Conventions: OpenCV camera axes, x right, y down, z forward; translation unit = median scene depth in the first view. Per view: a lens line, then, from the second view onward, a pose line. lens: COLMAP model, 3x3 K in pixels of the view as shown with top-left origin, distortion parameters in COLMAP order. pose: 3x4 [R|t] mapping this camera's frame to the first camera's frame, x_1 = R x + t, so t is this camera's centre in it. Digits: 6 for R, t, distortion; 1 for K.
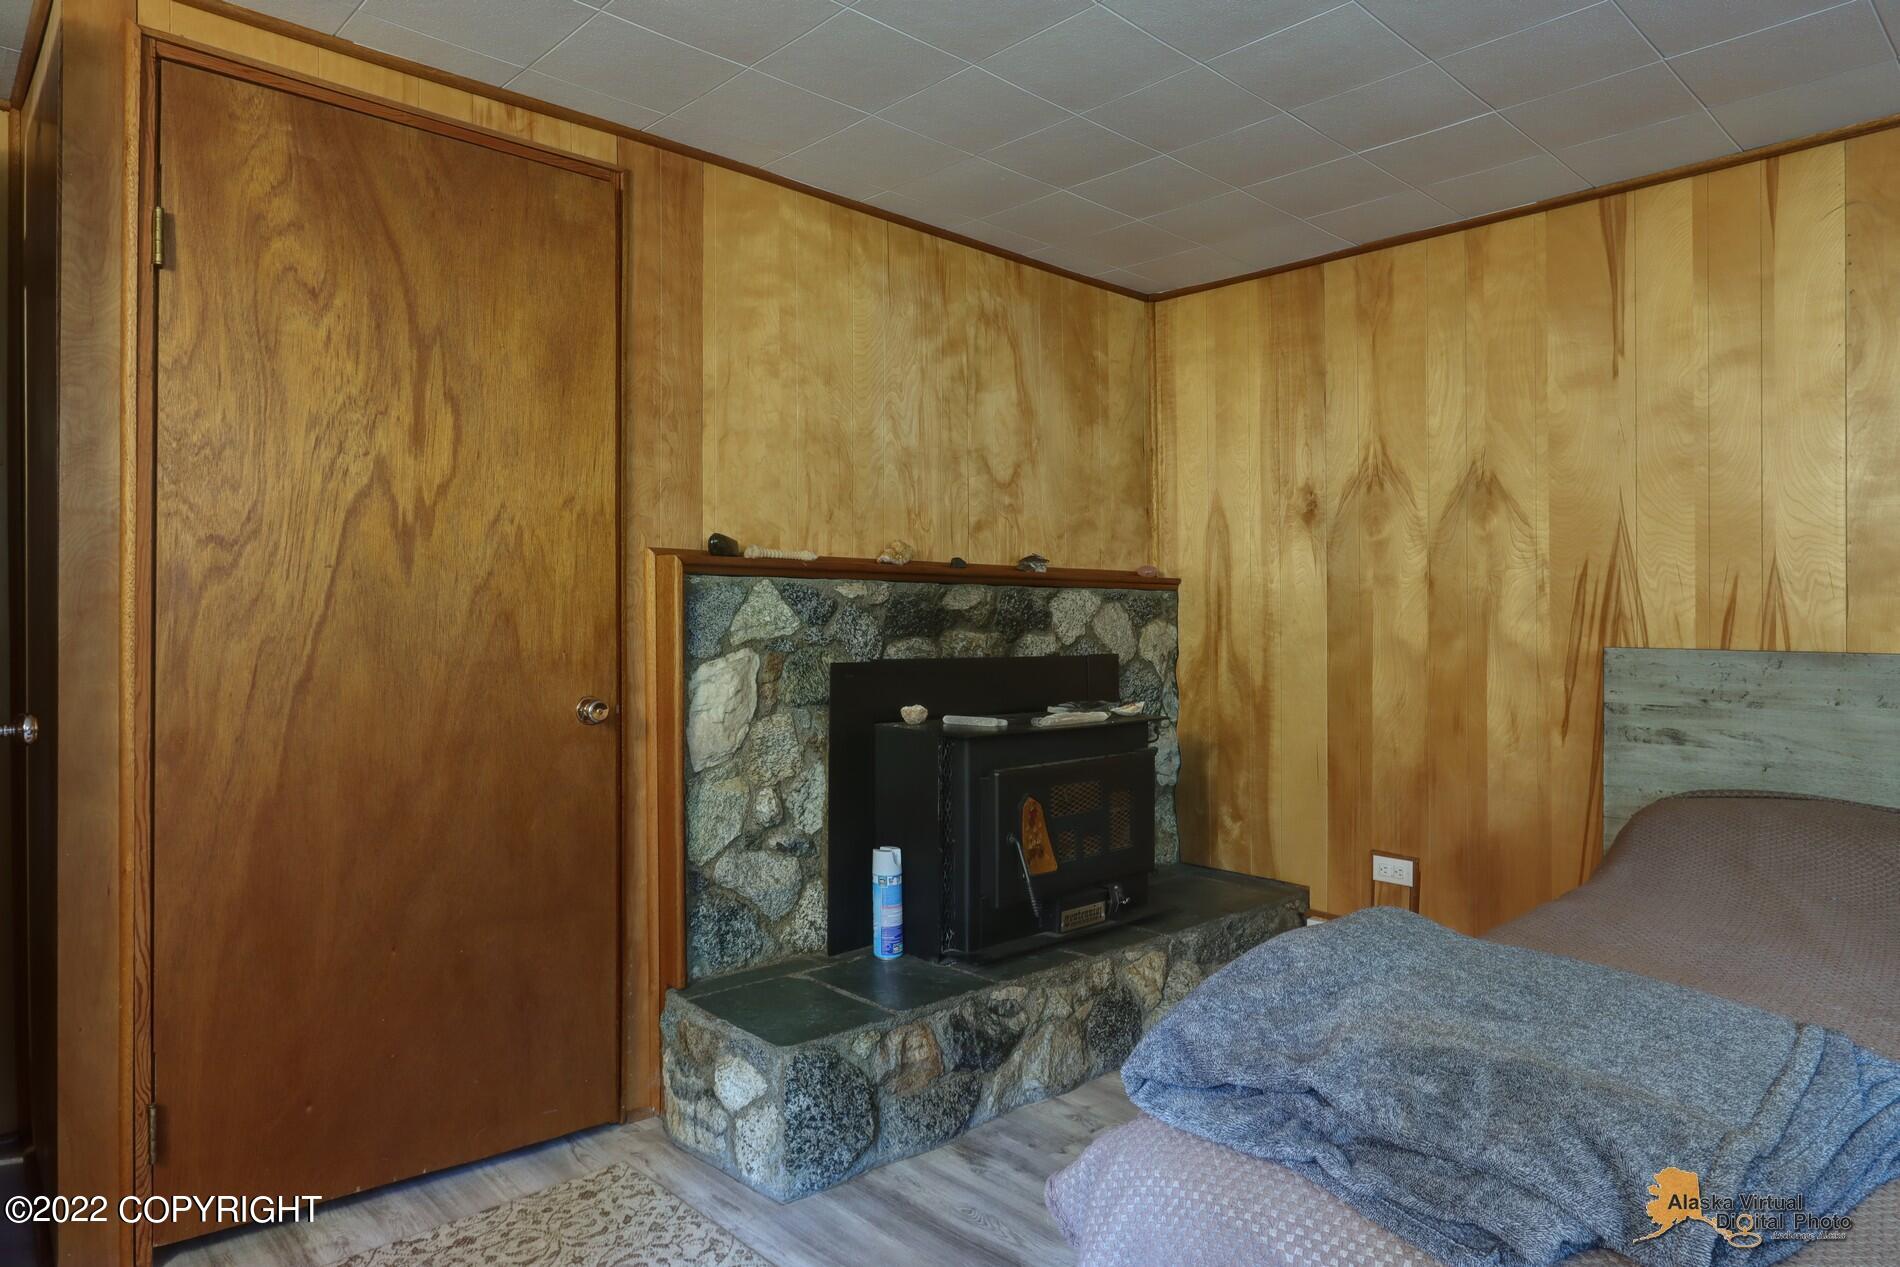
lens RADIAL K [[1148.4, 0, 948.3], [0, 1148.4, 607.7], [0, 0, 1]] dist [-0.004674, -0.000406]
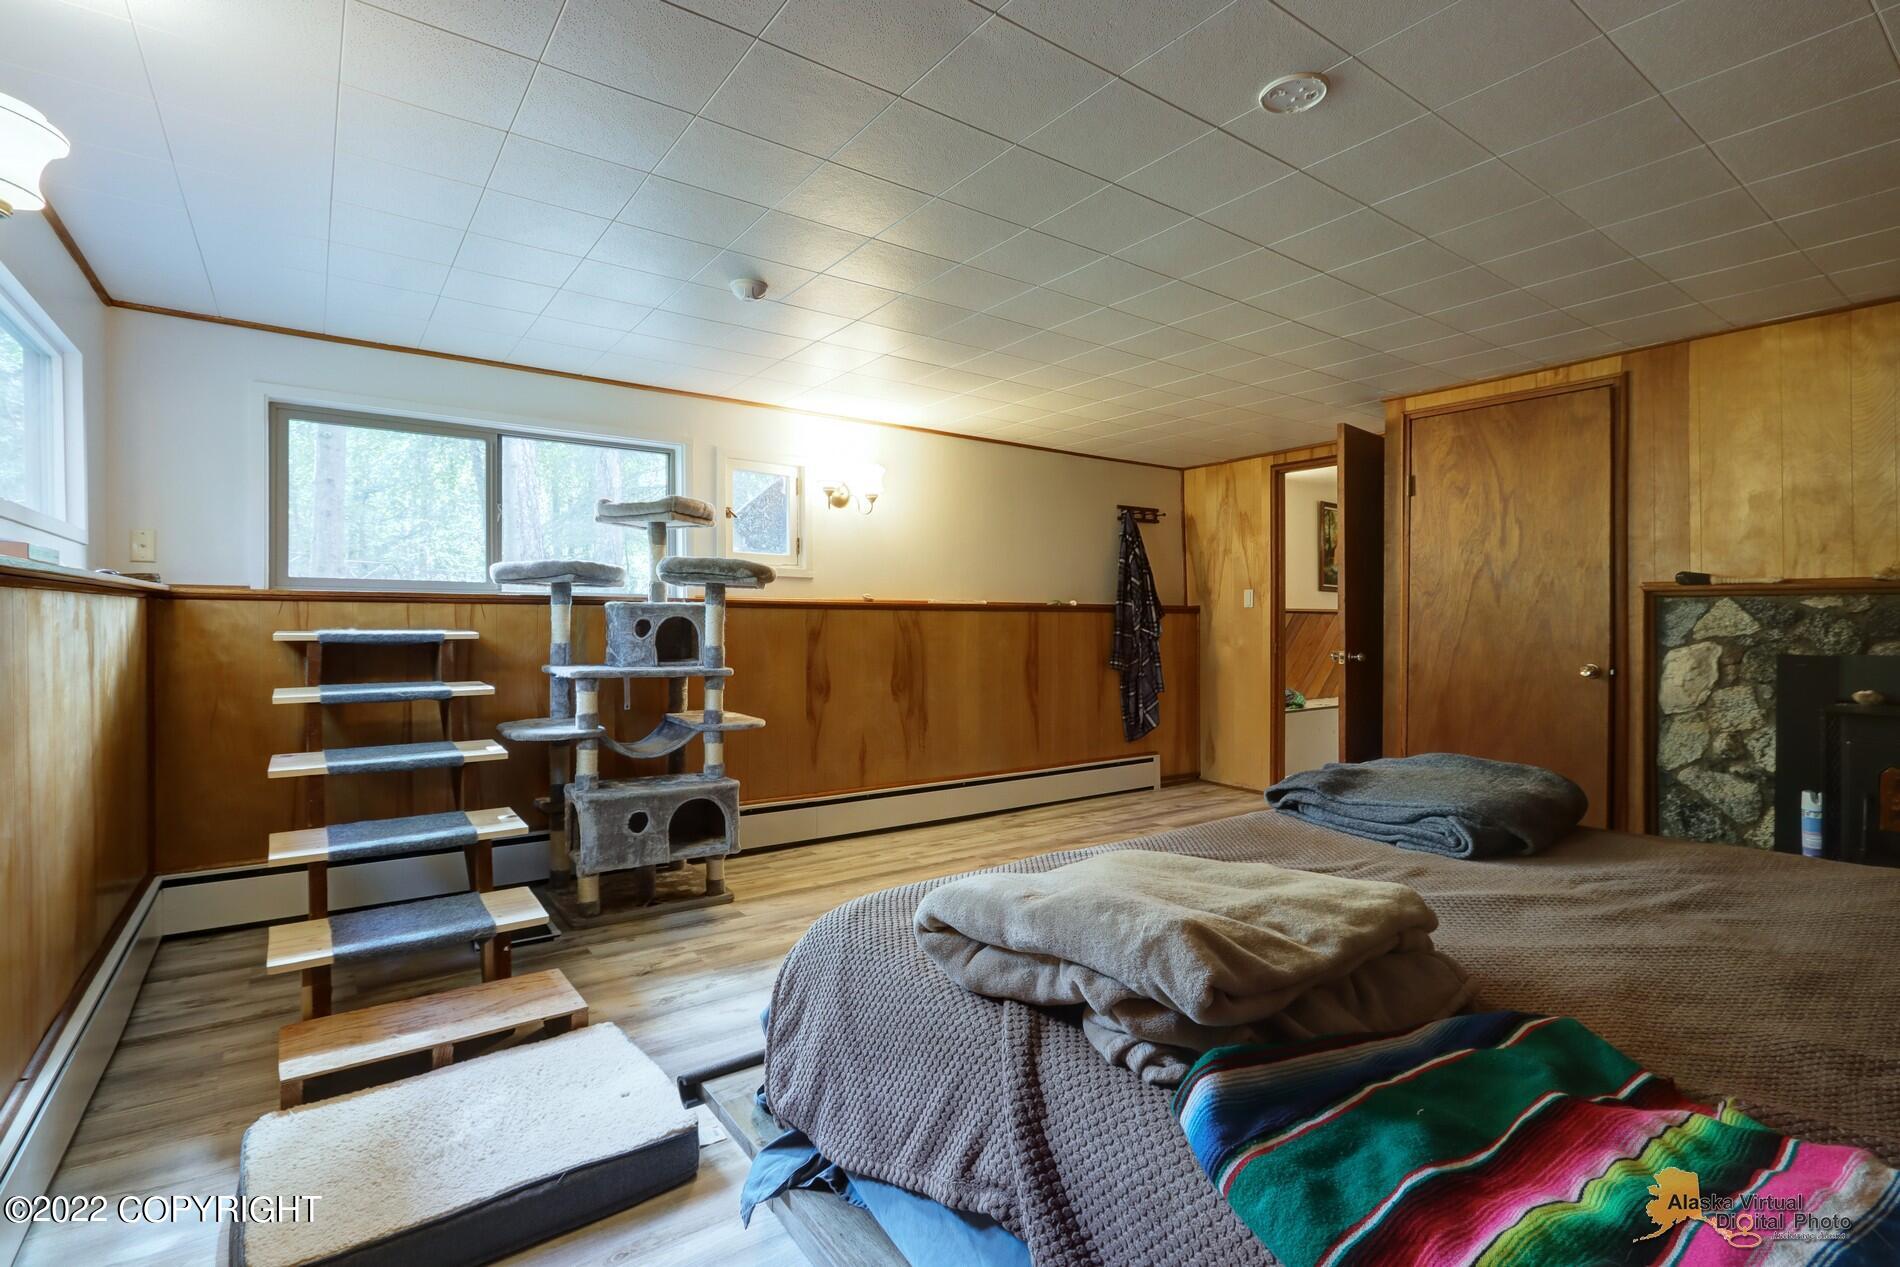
lens RADIAL K [[887.5, 0, 936.7], [0, 887.5, 629.2], [0, 0, 1]] dist [-0.012655, 0.000750]
pose [[-0.130571, 0.005921, -0.991421, 1.173056], [0.003575, 0.999978, 0.005501, 0.007384], [0.991433, -0.002826, -0.130589, 0.104847]]
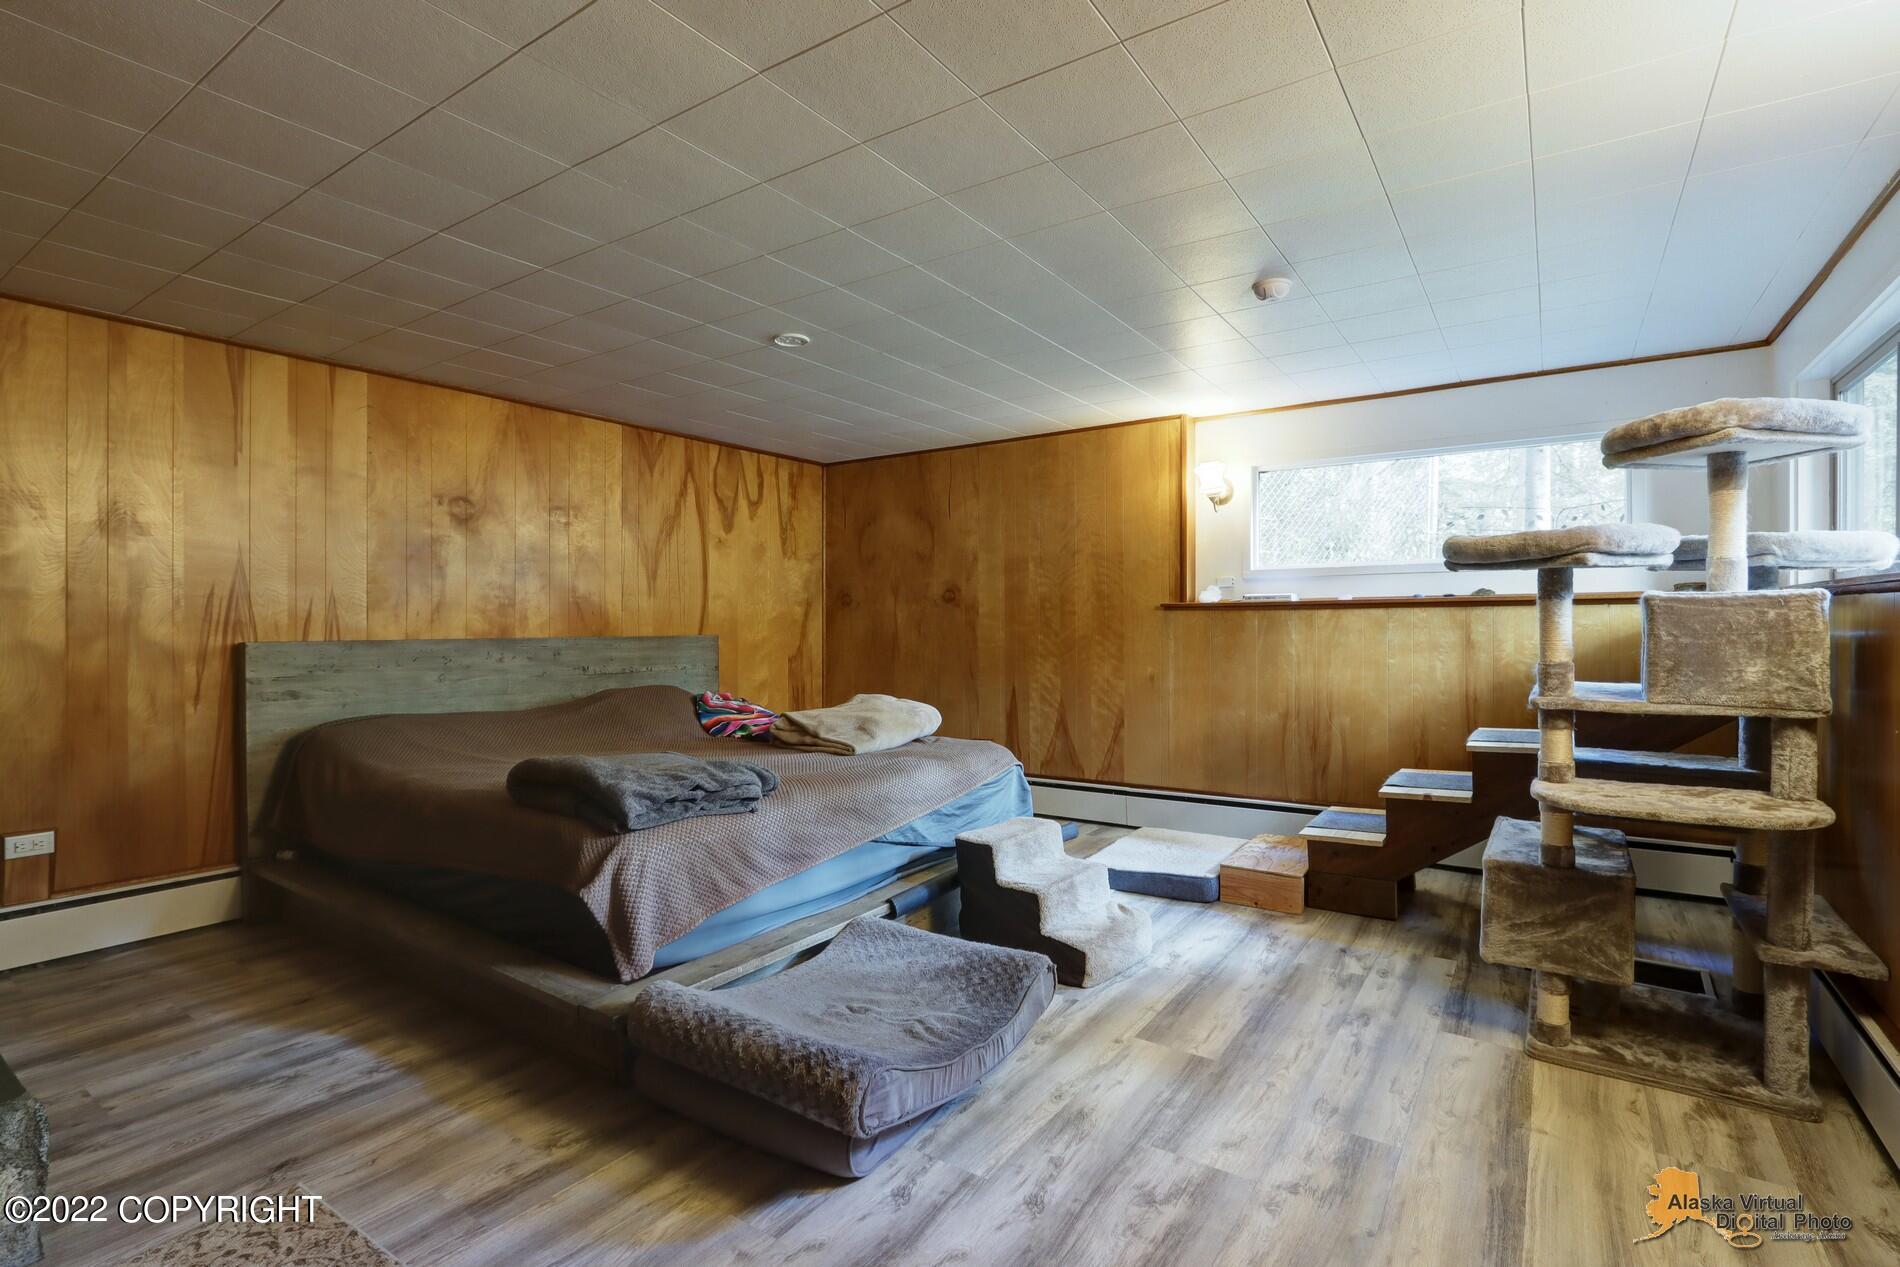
lens RADIAL K [[887.5, 0, 936.7], [0, 887.5, 629.2], [0, 0, 1]] dist [-0.012655, 0.000750]
pose [[-0.217311, -0.009324, 0.976058, -0.802548], [0.000223, 0.999954, 0.009603, 0.005699], [-0.976102, 0.002305, -0.217298, 0.364498]]
